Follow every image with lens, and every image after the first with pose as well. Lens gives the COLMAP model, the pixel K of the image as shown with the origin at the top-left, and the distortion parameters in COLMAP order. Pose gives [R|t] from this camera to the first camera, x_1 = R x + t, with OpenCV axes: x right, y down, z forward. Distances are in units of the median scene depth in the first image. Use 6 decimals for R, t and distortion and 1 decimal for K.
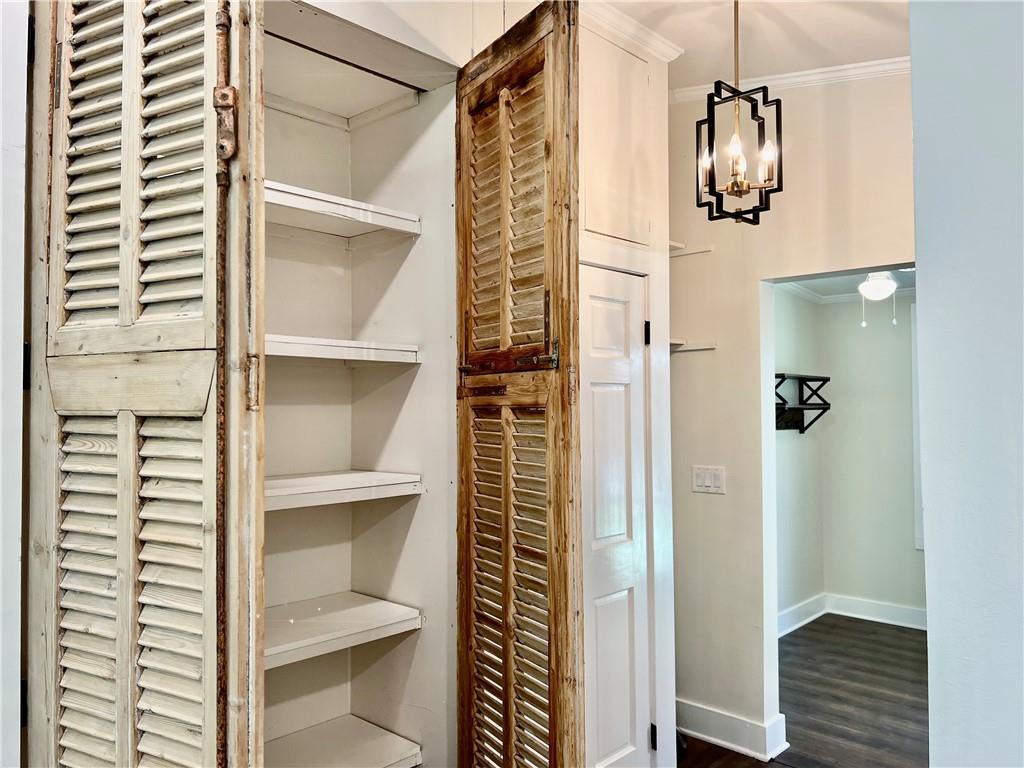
lens RADIAL K [[771.3, 0, 514.6], [0, 771.3, 385.0], [0, 0, 1]] dist [0.057164, -0.070771]
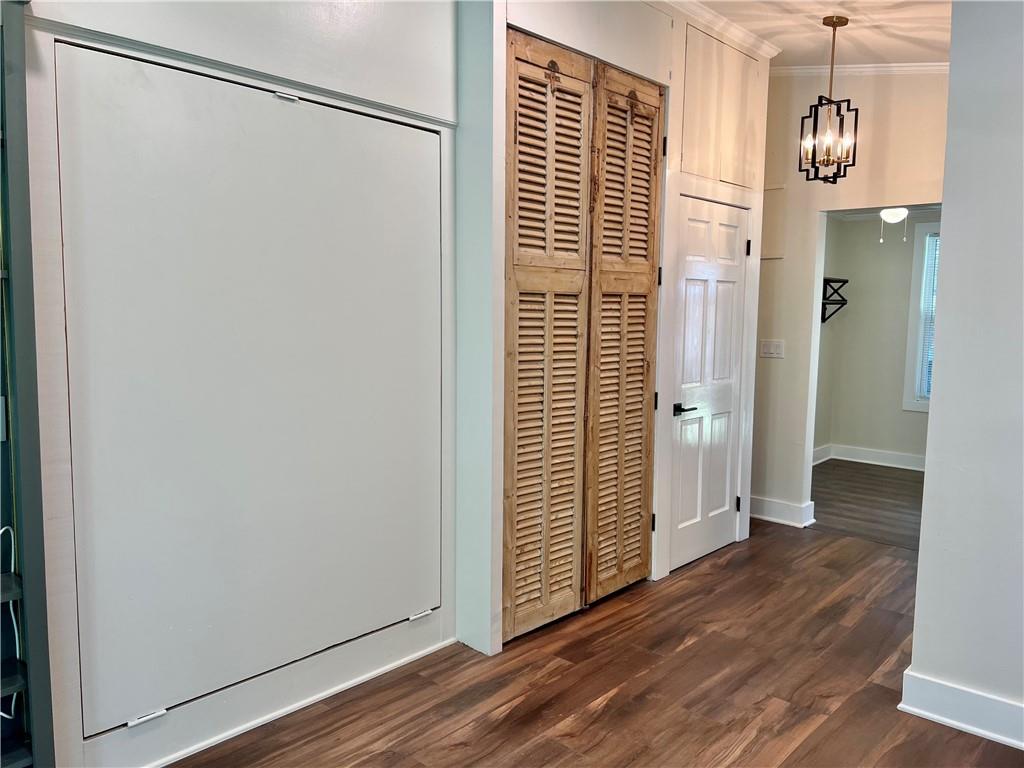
lens RADIAL K [[771.3, 0, 514.6], [0, 771.3, 385.0], [0, 0, 1]] dist [0.057164, -0.070771]
pose [[0.999629, 0.014743, 0.022891, -0.323586], [-0.017617, 0.991235, 0.130928, 0.007549], [-0.020760, -0.131283, 0.991128, -0.544282]]
